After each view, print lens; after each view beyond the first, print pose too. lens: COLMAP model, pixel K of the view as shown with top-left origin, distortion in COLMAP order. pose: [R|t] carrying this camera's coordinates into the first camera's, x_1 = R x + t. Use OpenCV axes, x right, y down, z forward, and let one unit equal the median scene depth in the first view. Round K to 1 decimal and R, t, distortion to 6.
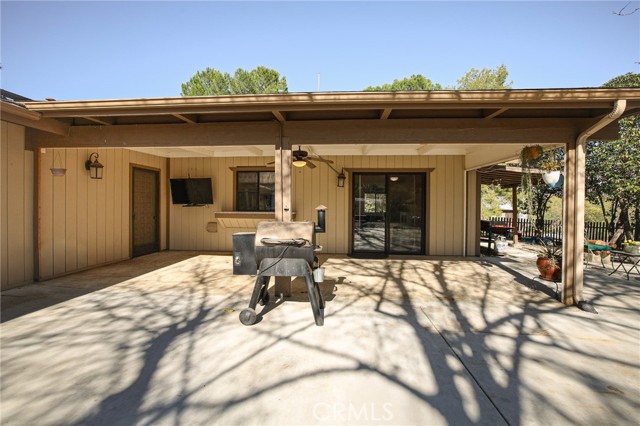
lens RADIAL K [[275.1, 0, 320.0], [0, 275.1, 213.0], [0, 0, 1]] dist [-0.042796, 0.018968]
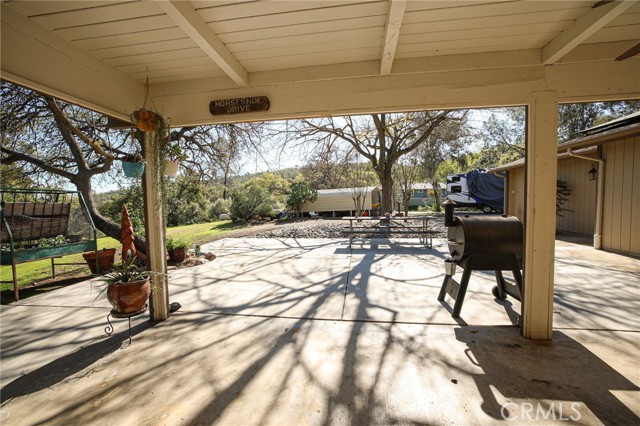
lens RADIAL K [[275.1, 0, 320.0], [0, 275.1, 213.0], [0, 0, 1]] dist [-0.042796, 0.018968]
pose [[-0.998285, 0.006326, 0.058192, 0.372567], [0.011187, 0.996438, 0.083584, -0.060561], [-0.057455, 0.084092, -0.994800, 1.736988]]
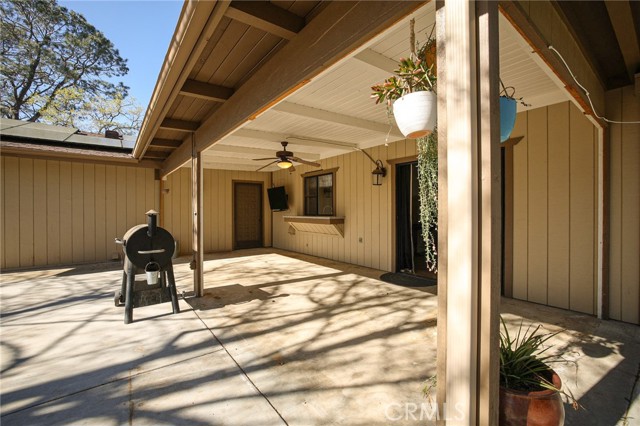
lens RADIAL K [[275.1, 0, 320.0], [0, 275.1, 213.0], [0, 0, 1]] dist [-0.042796, 0.018968]
pose [[0.674436, -0.002013, -0.738330, 1.003087], [-0.012749, 0.999815, -0.014372, -0.005886], [0.738223, 0.019106, 0.674286, 0.666088]]
